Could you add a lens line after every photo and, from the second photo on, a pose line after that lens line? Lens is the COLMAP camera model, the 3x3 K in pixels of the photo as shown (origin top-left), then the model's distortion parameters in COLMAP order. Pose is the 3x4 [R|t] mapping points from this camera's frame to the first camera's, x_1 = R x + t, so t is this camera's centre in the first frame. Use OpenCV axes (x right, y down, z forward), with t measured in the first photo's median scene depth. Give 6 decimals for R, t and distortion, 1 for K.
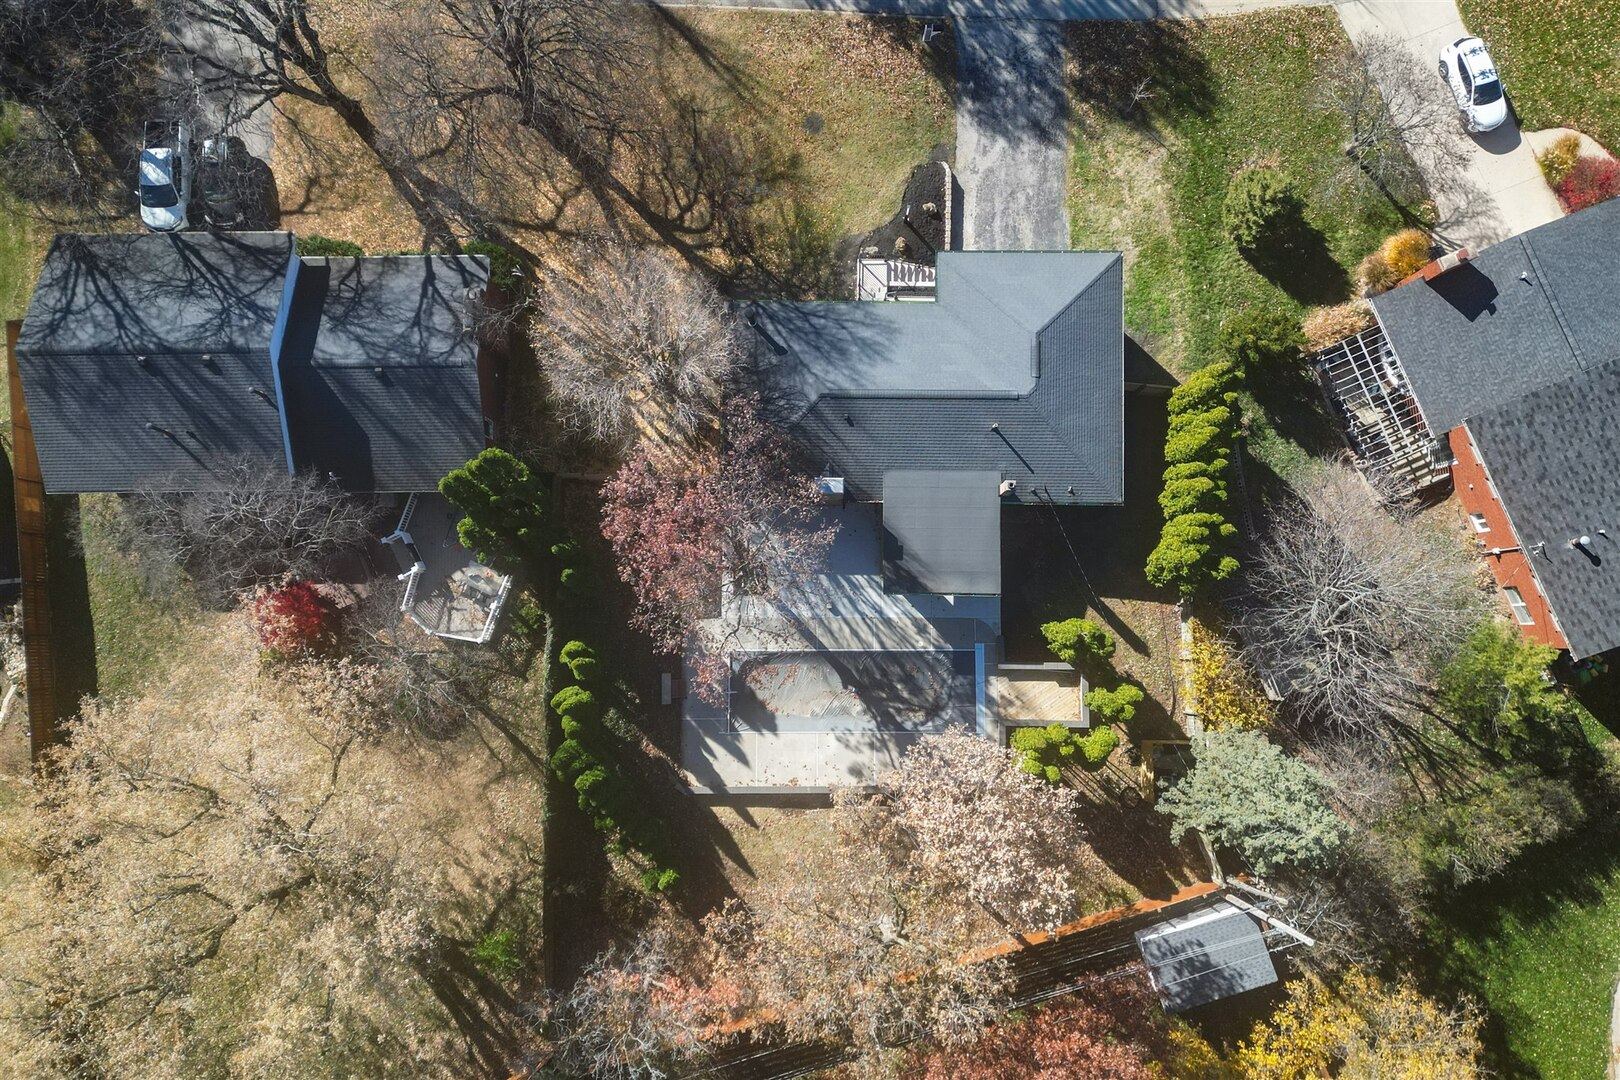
lens RADIAL K [[1193.6, 0, 808.5], [0, 1193.6, 535.0], [0, 0, 1]] dist [0.072146, -0.063076]
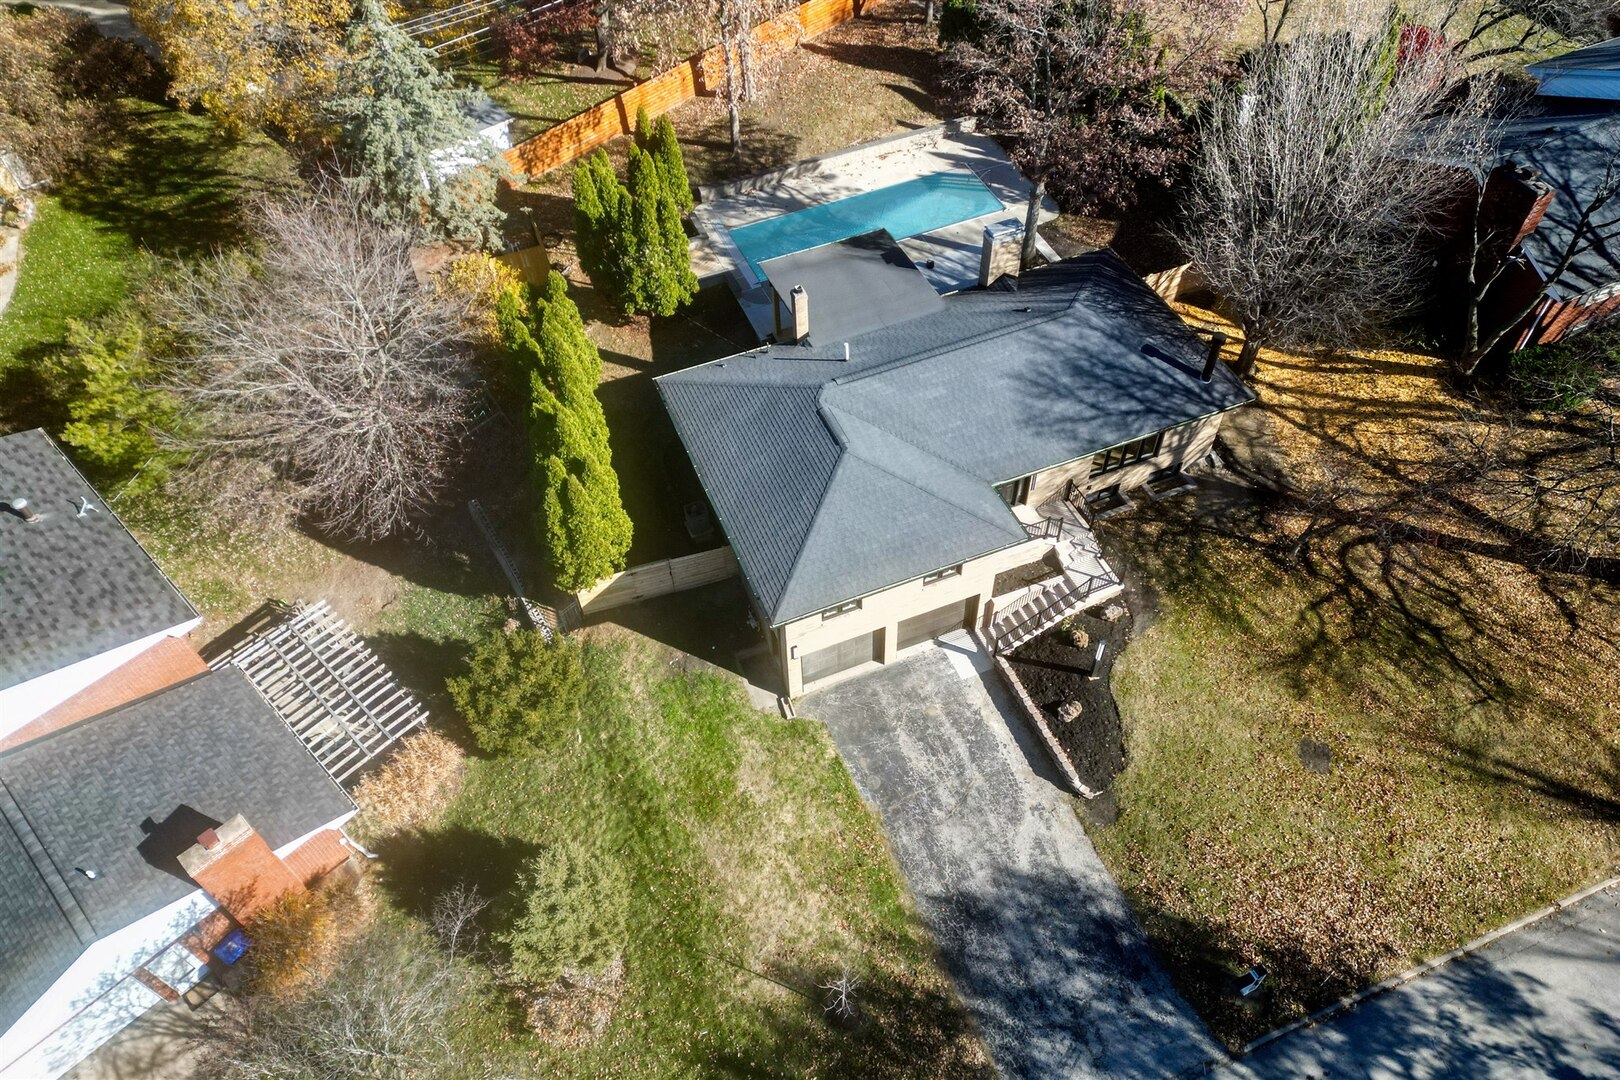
lens RADIAL K [[1122.1, 0, 808.1], [0, 1122.1, 530.1], [0, 0, 1]] dist [0.076843, -0.059126]
pose [[-0.920623, 0.321972, -0.220879, 0.361668], [-0.384027, -0.644447, 0.661220, -0.606827], [0.070550, 0.693558, 0.716938, 0.551116]]
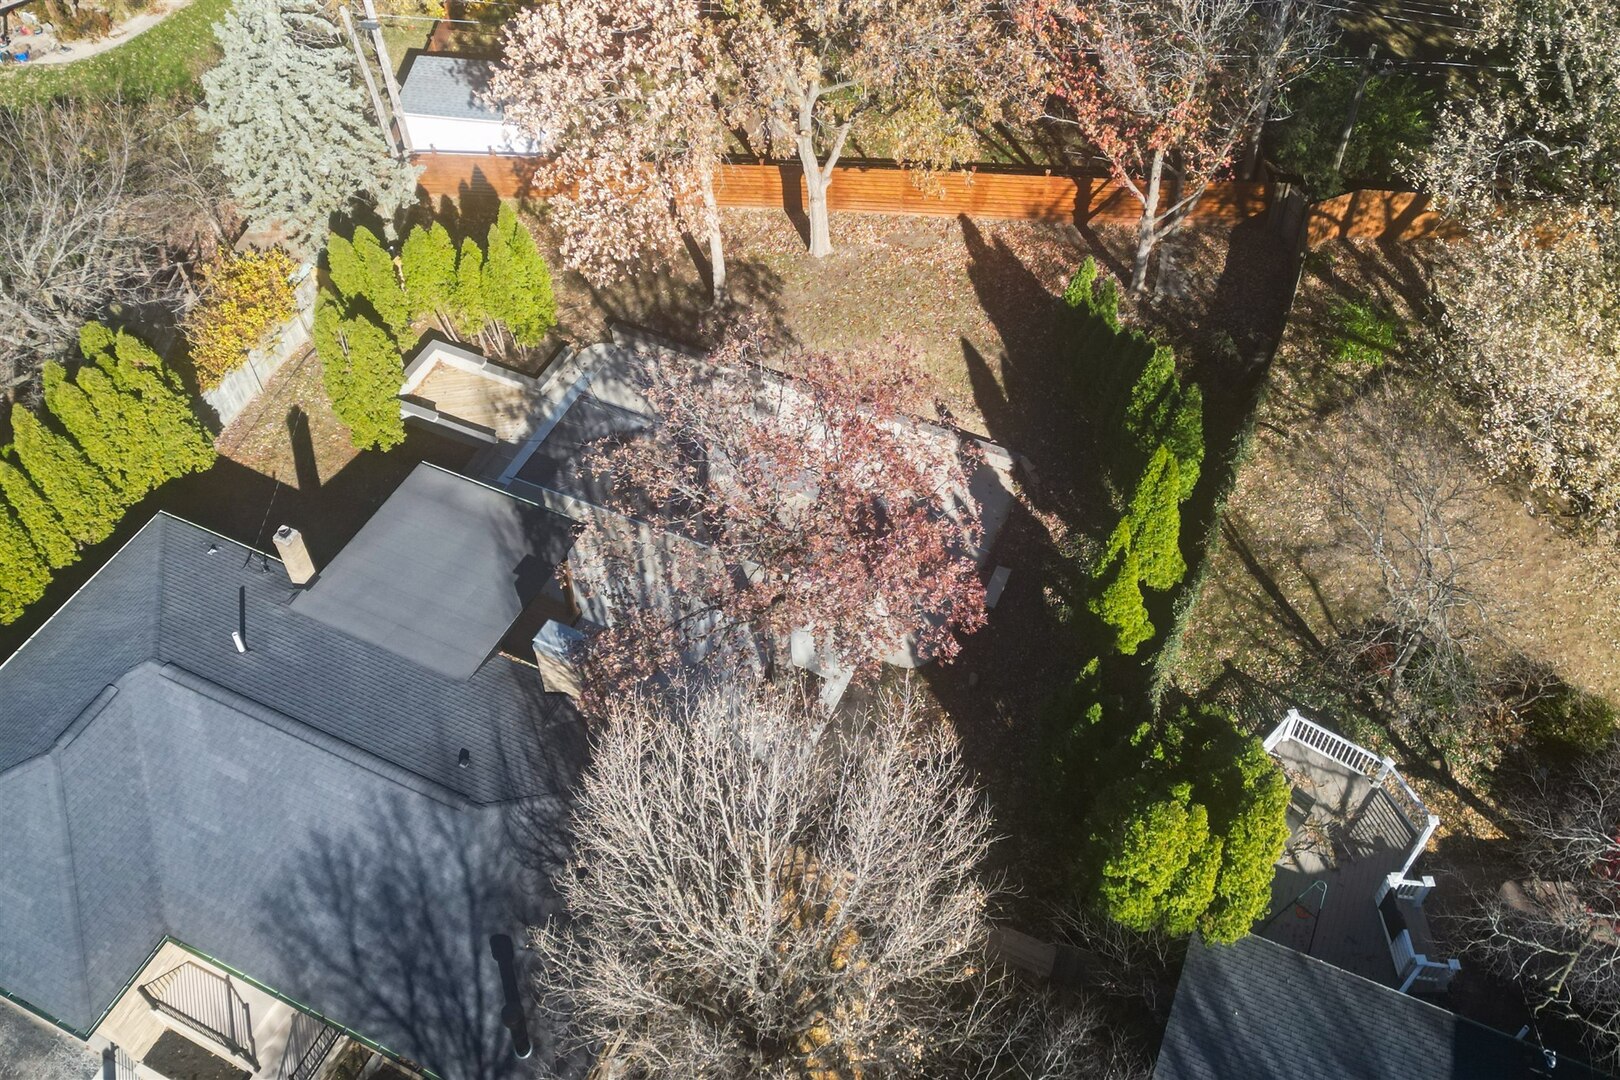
lens RADIAL K [[1514.9, 0, 794.2], [0, 1514.9, 472.5], [0, 0, 1]] dist [0.050758, 0.000000]
pose [[-0.903072, -0.303255, 0.304135, -0.245088], [0.429405, -0.623396, 0.653444, -0.371739], [-0.008564, 0.720704, 0.693190, 0.457381]]
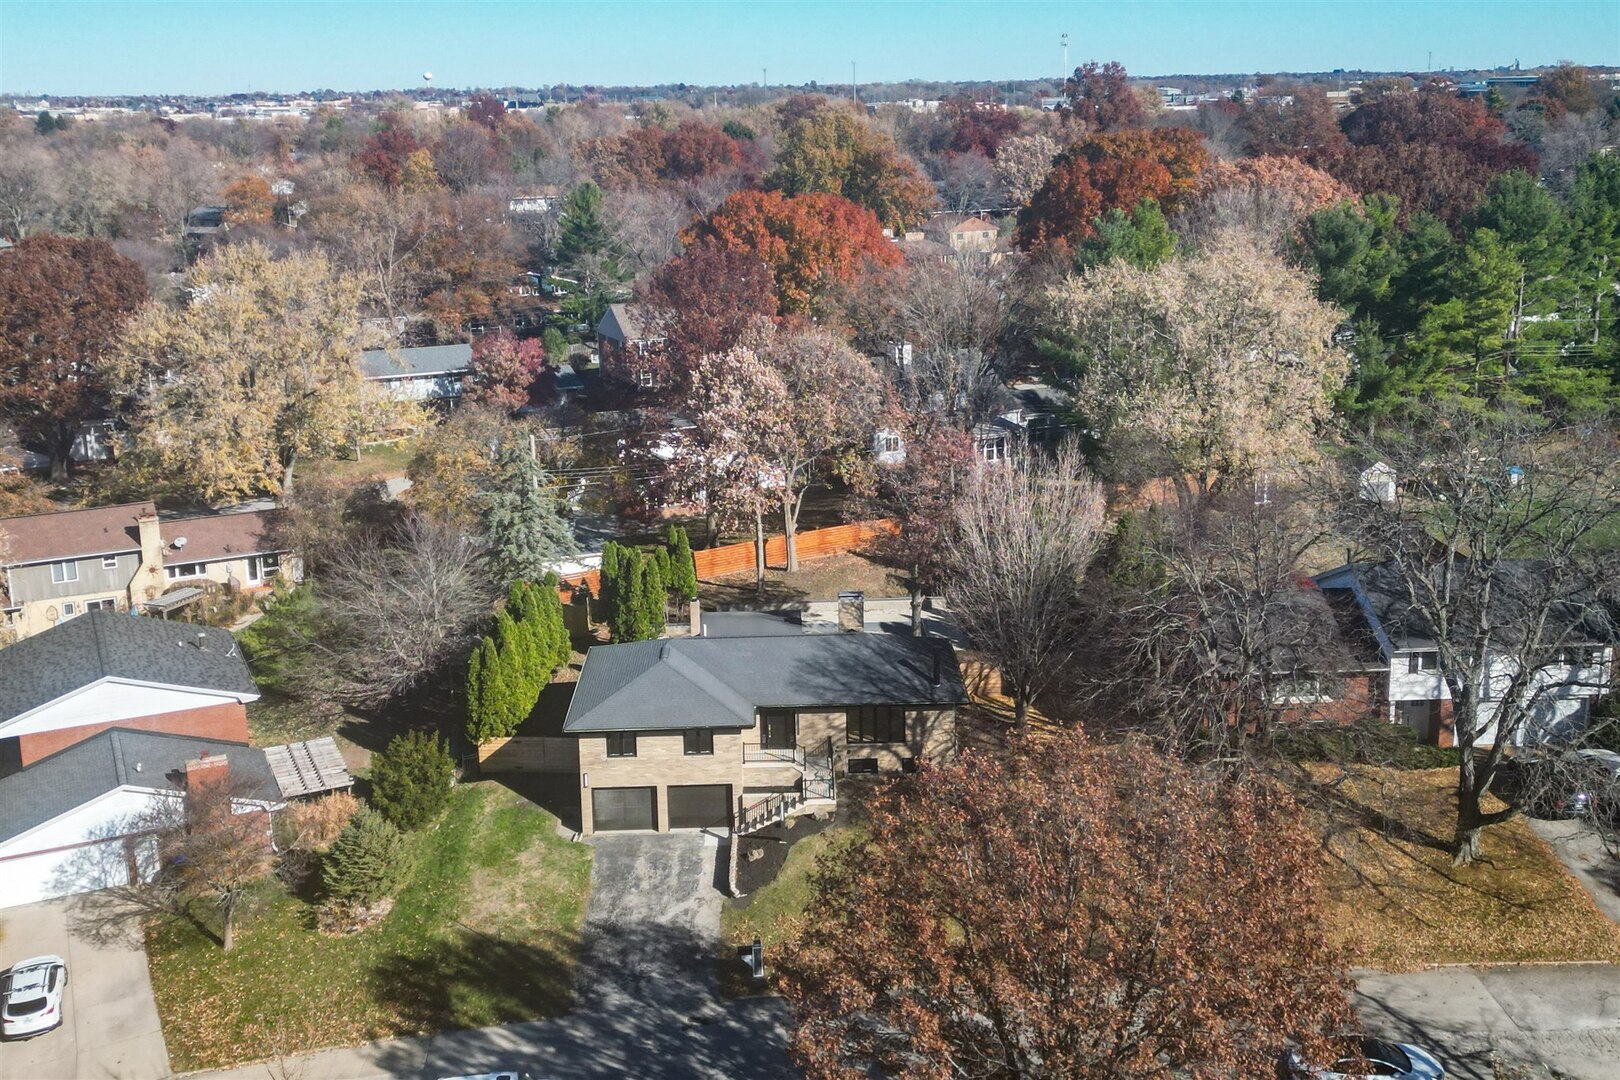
lens RADIAL K [[1704.7, 0, 824.4], [0, 1704.7, 472.5], [0, 0, 1]] dist [0.077337, 0.000000]
pose [[-0.998616, 0.037533, -0.036841, 0.095452], [-0.041737, -0.139353, 0.989363, -1.592633], [0.032000, 0.989531, 0.140726, 0.617324]]
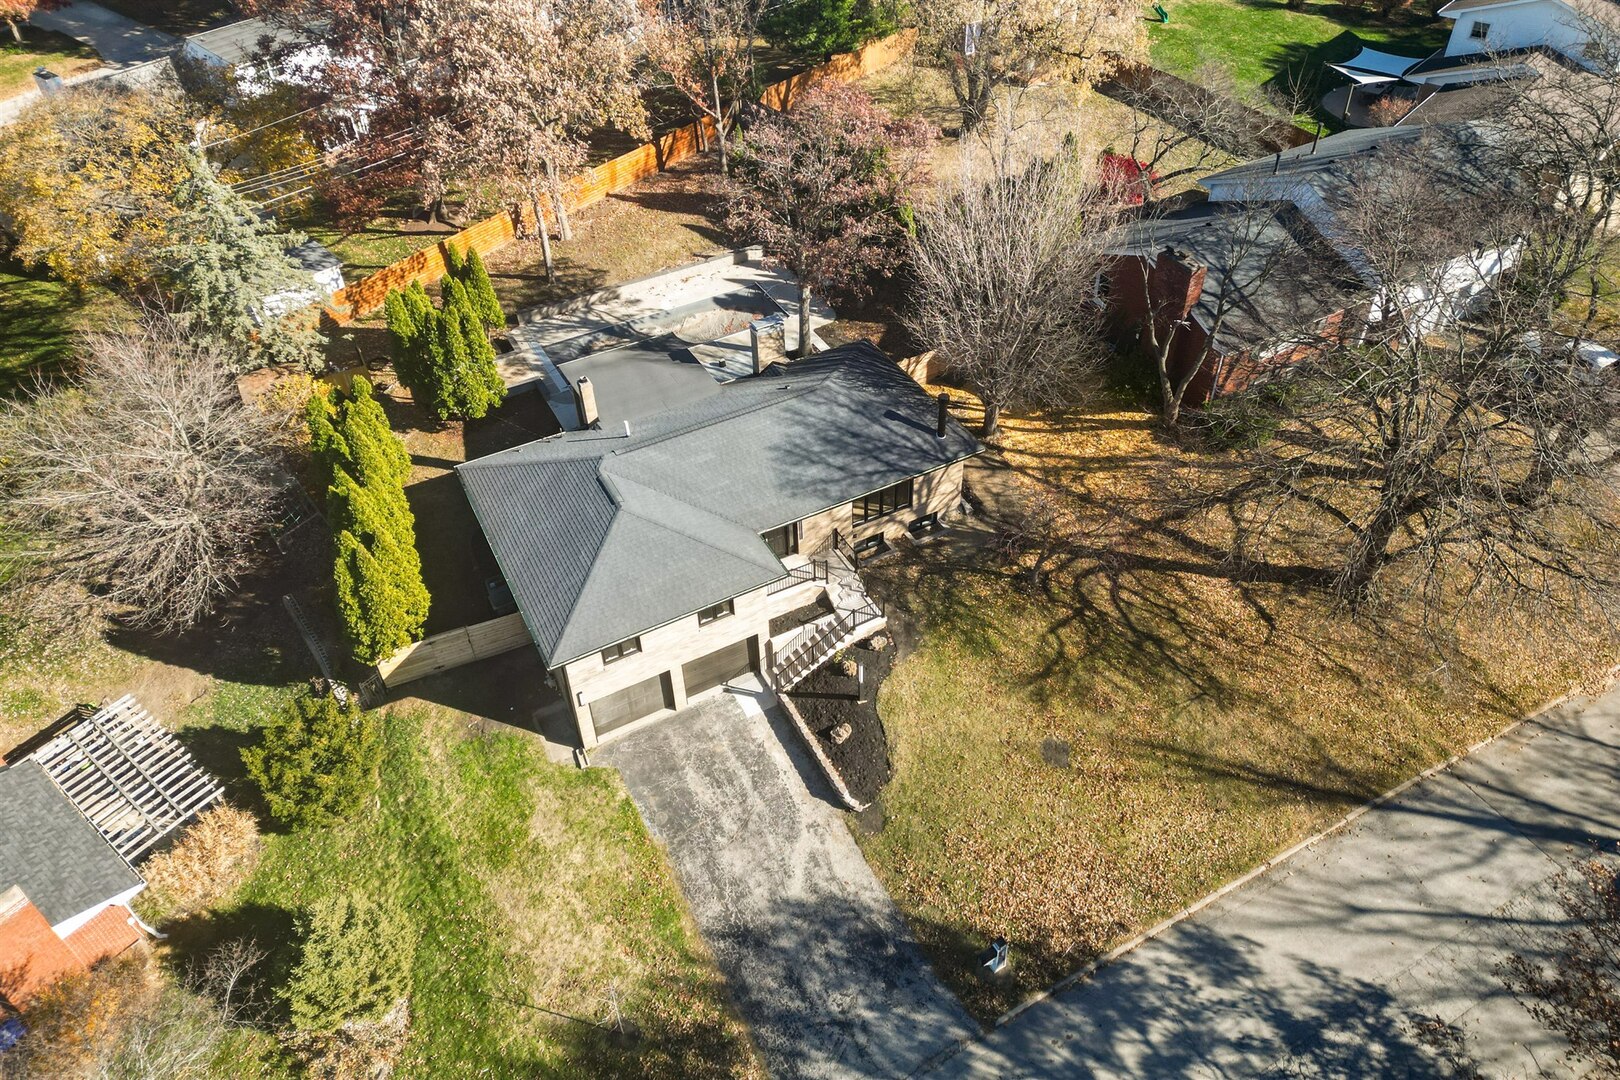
lens RADIAL K [[1122.1, 0, 807.5], [0, 1122.1, 476.7], [0, 0, 1]] dist [0.076843, -0.059126]
pose [[-0.876552, 0.331356, -0.349083, 0.324281], [-0.475515, -0.484024, 0.734579, -0.733620], [0.074443, 0.809891, 0.581837, 0.556338]]
